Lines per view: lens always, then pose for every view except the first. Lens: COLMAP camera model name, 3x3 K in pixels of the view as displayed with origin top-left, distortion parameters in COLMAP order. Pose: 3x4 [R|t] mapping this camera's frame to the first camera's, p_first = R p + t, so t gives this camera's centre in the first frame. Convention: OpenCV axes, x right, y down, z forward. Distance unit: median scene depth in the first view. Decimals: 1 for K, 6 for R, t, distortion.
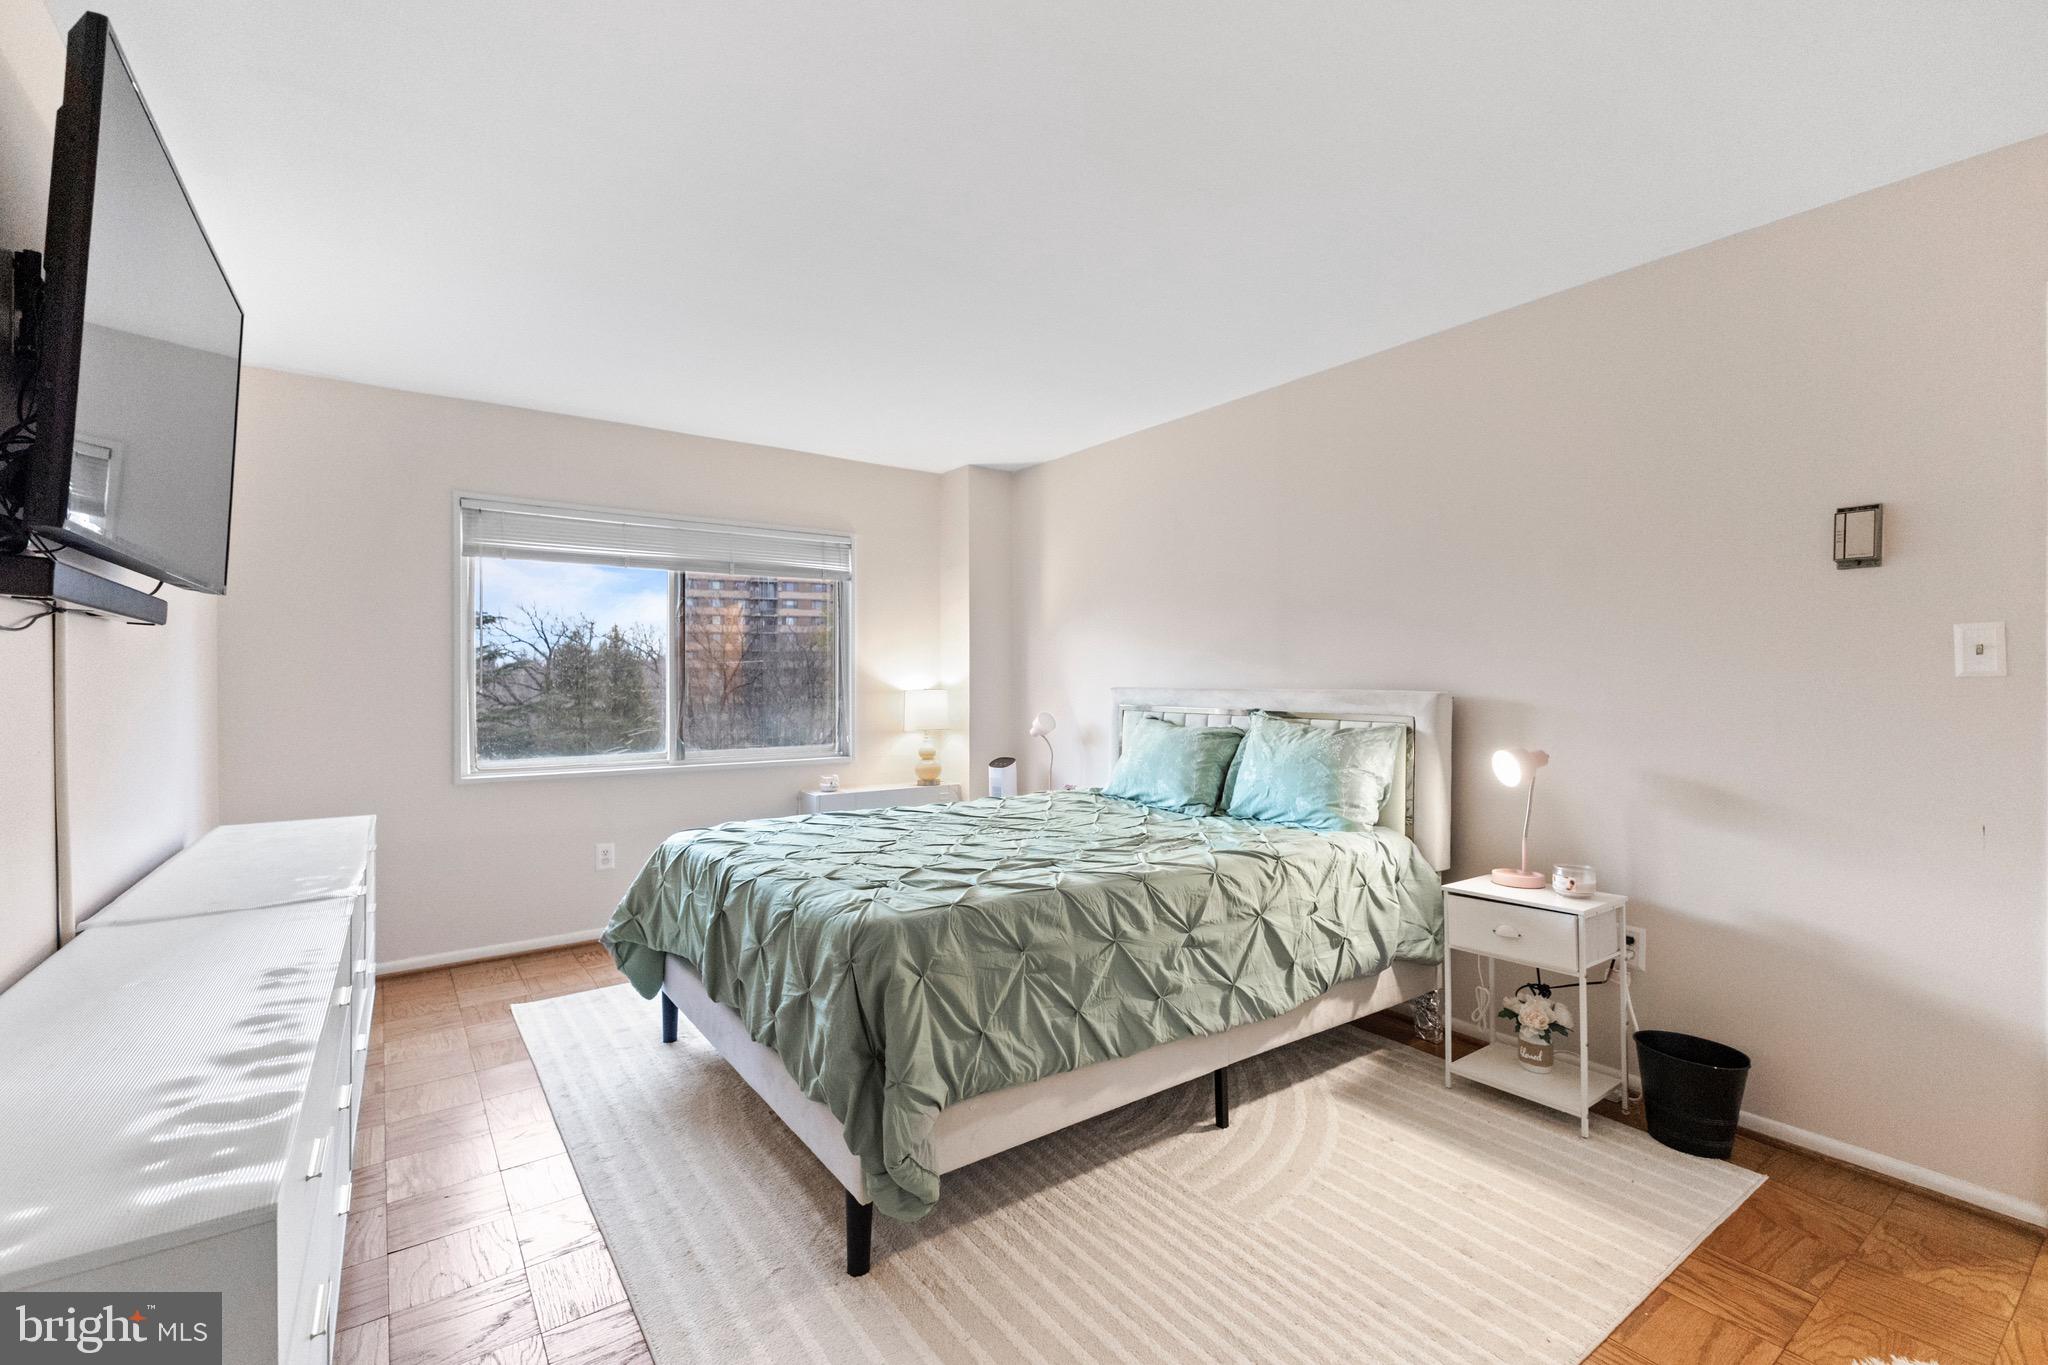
lens RADIAL K [[886.6, 0, 1017.6], [0, 886.6, 688.7], [0, 0, 1]] dist [0.014140, -0.004065]
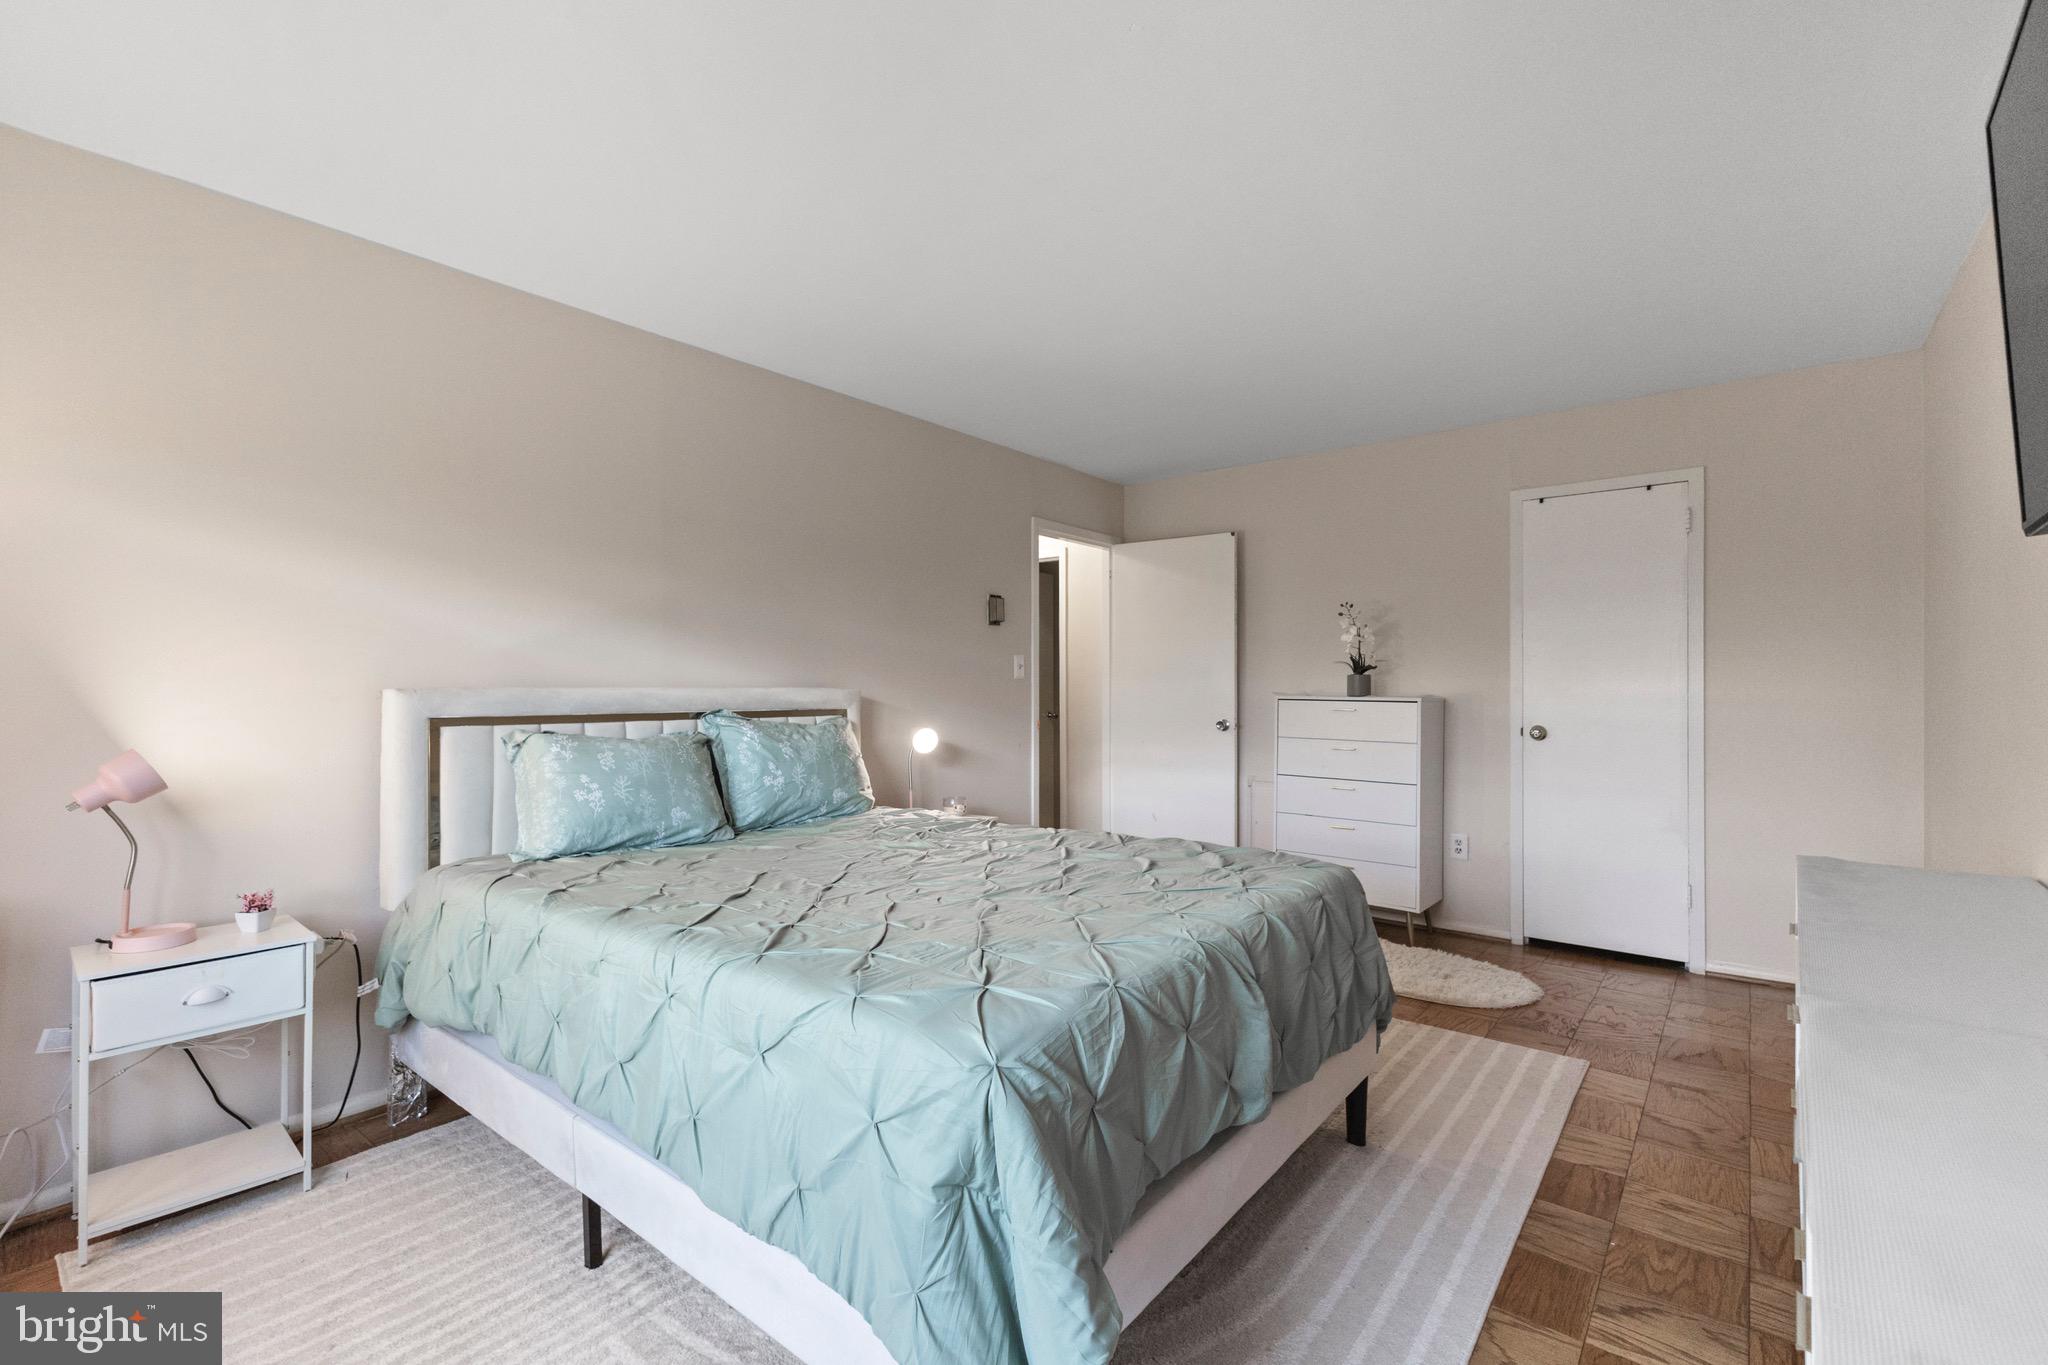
lens RADIAL K [[886.6, 0, 1016.9], [0, 886.6, 678.8], [0, 0, 1]] dist [0.014140, -0.004065]
pose [[-0.275638, -0.004059, 0.961253, -0.733474], [-0.004151, 0.999987, 0.003033, -0.012183], [-0.961252, -0.003154, -0.275652, 1.053400]]
